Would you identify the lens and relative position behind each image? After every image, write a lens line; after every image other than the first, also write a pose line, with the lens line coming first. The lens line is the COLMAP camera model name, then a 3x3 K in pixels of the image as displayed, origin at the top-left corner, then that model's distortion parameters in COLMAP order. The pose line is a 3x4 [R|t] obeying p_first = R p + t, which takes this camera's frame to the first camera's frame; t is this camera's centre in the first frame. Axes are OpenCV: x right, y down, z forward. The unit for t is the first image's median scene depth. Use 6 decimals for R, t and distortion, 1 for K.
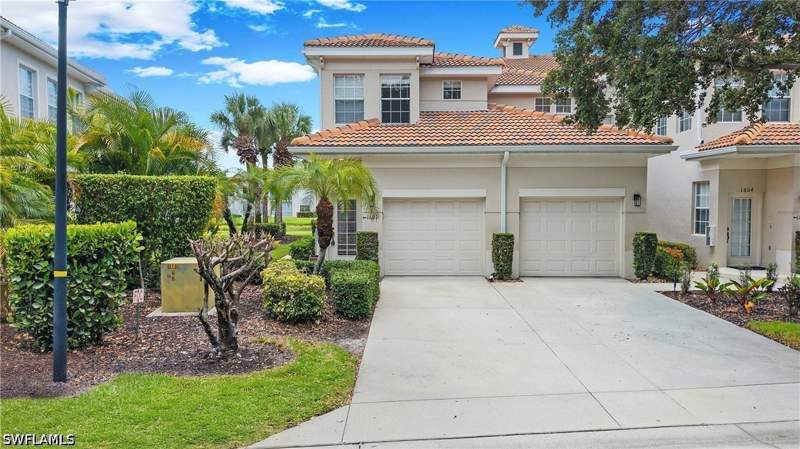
lens RADIAL K [[540.6, 0, 400.0], [0, 540.6, 224.5], [0, 0, 1]] dist [0.001645, -0.002134]
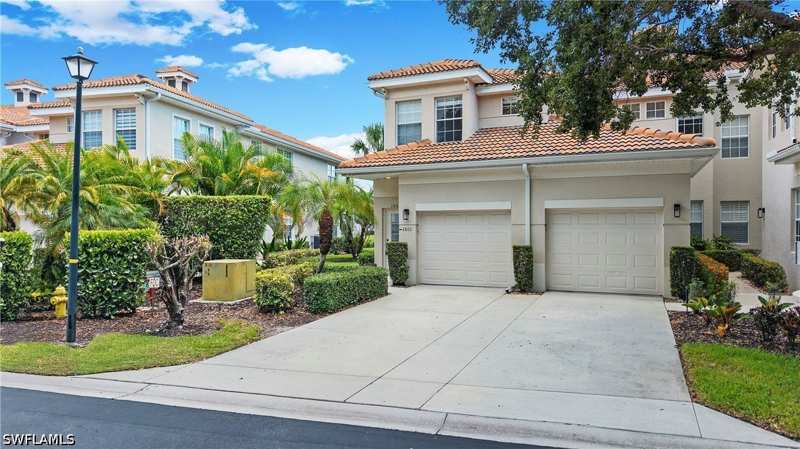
lens RADIAL K [[540.6, 0, 400.0], [0, 540.6, 224.5], [0, 0, 1]] dist [0.001645, -0.002134]
pose [[0.917489, -0.003292, -0.397748, 0.372117], [-0.011545, 0.999324, -0.034903, 0.014837], [0.397594, 0.036615, 0.916831, -0.008067]]
